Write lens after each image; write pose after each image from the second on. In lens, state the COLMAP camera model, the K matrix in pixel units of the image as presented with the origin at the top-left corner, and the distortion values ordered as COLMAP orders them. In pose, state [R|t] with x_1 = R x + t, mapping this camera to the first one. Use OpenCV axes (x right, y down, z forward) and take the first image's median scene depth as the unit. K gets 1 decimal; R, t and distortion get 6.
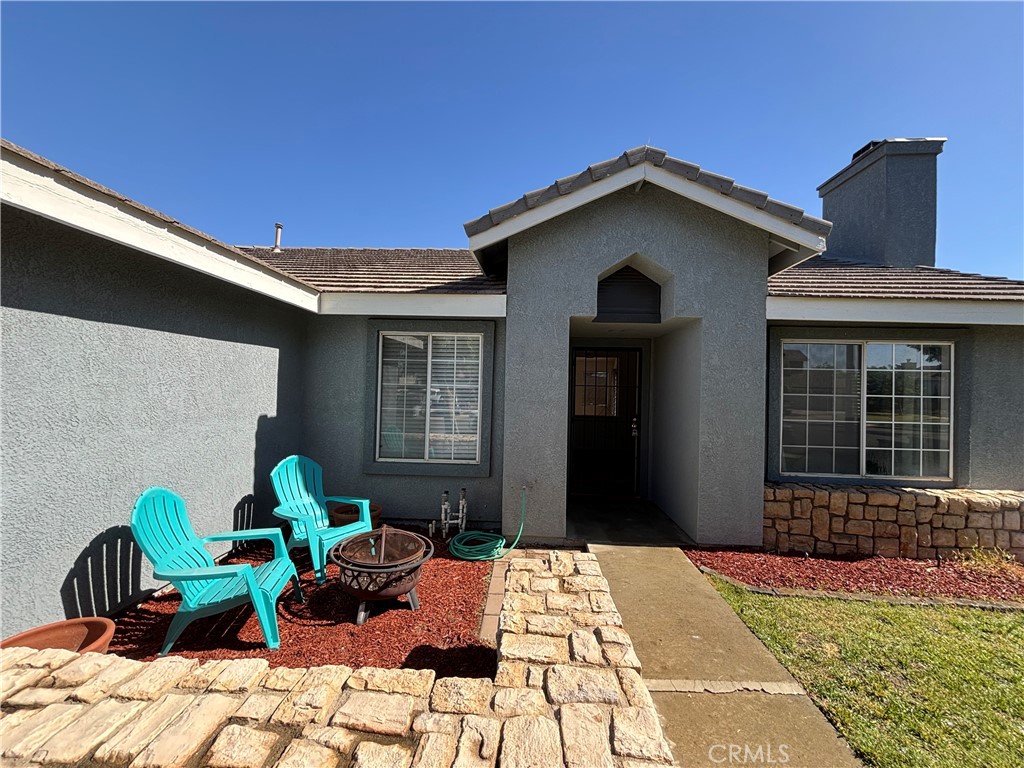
lens RADIAL K [[413.4, 0, 512.0], [0, 413.4, 384.0], [0, 0, 1]] dist [0.000496, 0.000059]
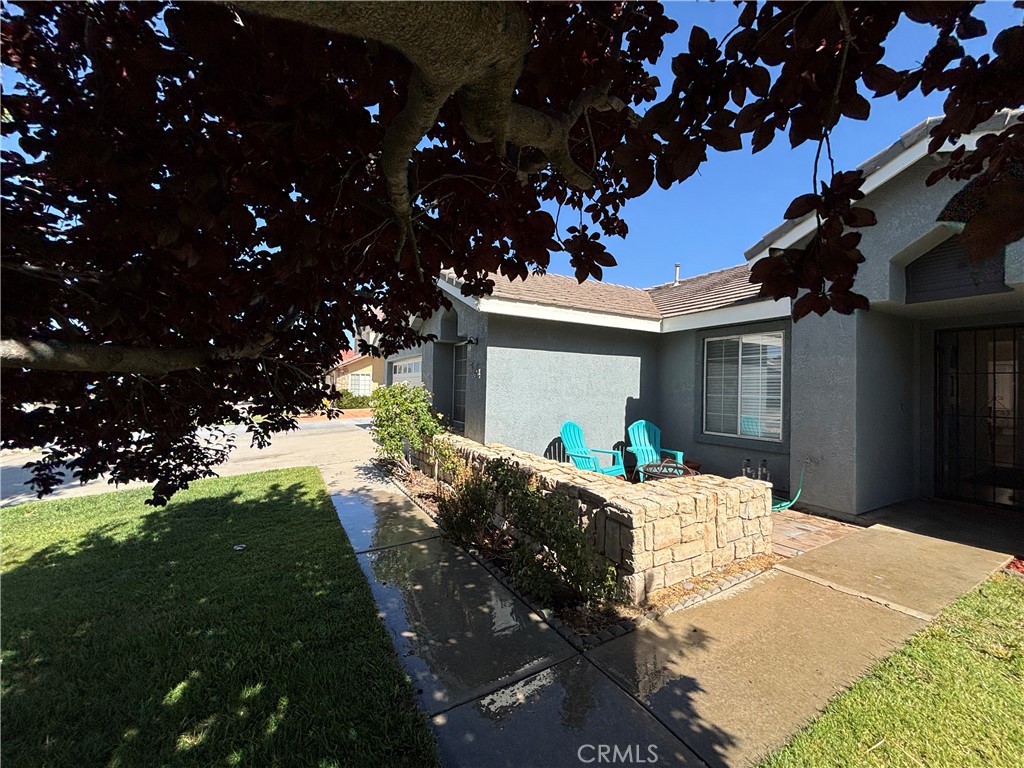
lens RADIAL K [[413.4, 0, 512.0], [0, 413.4, 384.0], [0, 0, 1]] dist [0.000496, 0.000059]
pose [[0.531869, -0.022419, -0.846530, 0.568851], [0.001518, 0.999673, -0.025521, 0.063869], [0.846826, 0.012288, 0.531729, -0.313128]]
